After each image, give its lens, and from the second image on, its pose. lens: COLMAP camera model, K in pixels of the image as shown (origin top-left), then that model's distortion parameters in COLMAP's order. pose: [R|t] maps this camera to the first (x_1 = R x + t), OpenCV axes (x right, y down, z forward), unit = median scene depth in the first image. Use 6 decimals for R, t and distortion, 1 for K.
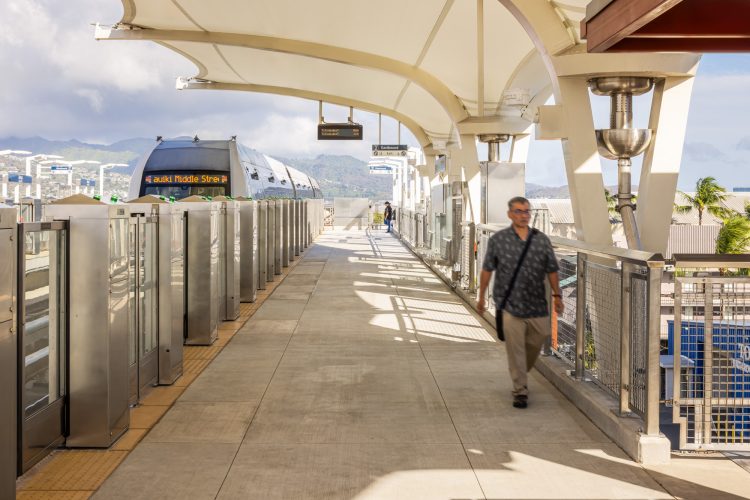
lens RADIAL K [[1661.5, 0, 375.0], [0, 1661.5, 250.0], [0, 0, 1]] dist [0.054108, 0.052250]
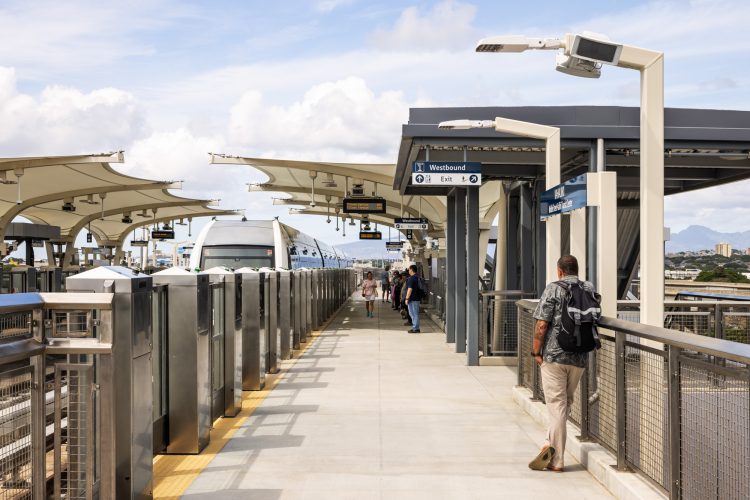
lens RADIAL K [[1661.5, 0, 375.0], [0, 1661.5, 250.0], [0, 0, 1]] dist [0.054108, 0.052250]
pose [[0.999886, -0.004230, -0.014493, 0.006313], [0.003616, 0.999105, -0.042136, 0.014442], [0.014659, 0.042079, 0.999007, -0.465005]]
